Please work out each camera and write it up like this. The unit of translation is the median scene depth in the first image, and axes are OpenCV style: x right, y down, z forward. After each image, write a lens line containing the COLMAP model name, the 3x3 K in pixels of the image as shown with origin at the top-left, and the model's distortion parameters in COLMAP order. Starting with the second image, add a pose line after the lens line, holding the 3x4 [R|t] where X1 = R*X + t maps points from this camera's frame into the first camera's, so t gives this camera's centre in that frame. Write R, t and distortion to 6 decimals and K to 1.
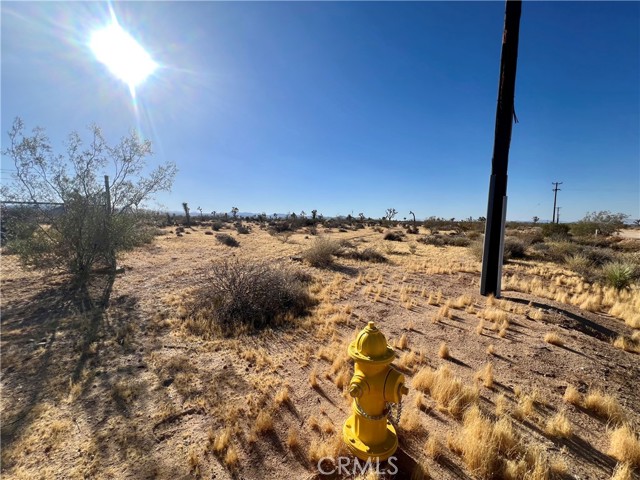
lens RADIAL K [[258.5, 0, 318.6], [0, 258.5, 241.6], [0, 0, 1]] dist [-0.000986, 0.001134]
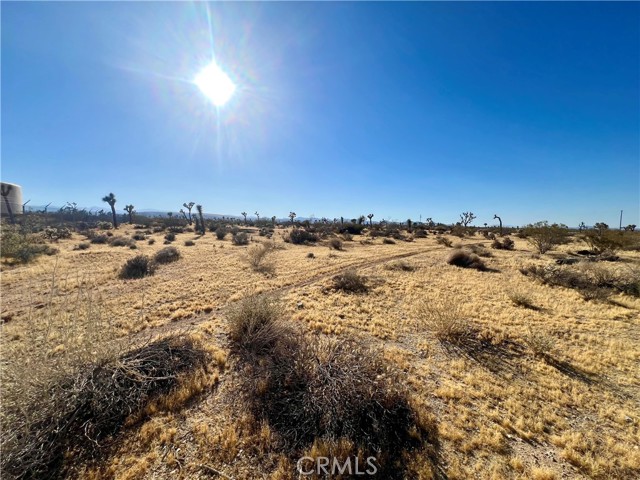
lens RADIAL K [[258.5, 0, 322.3], [0, 258.5, 238.4], [0, 0, 1]] dist [-0.000986, 0.001134]
pose [[0.971232, 0.014818, -0.237674, 0.068656], [-0.022720, 0.999275, -0.030544, -0.021068], [0.237049, 0.035065, 0.970865, 0.224749]]
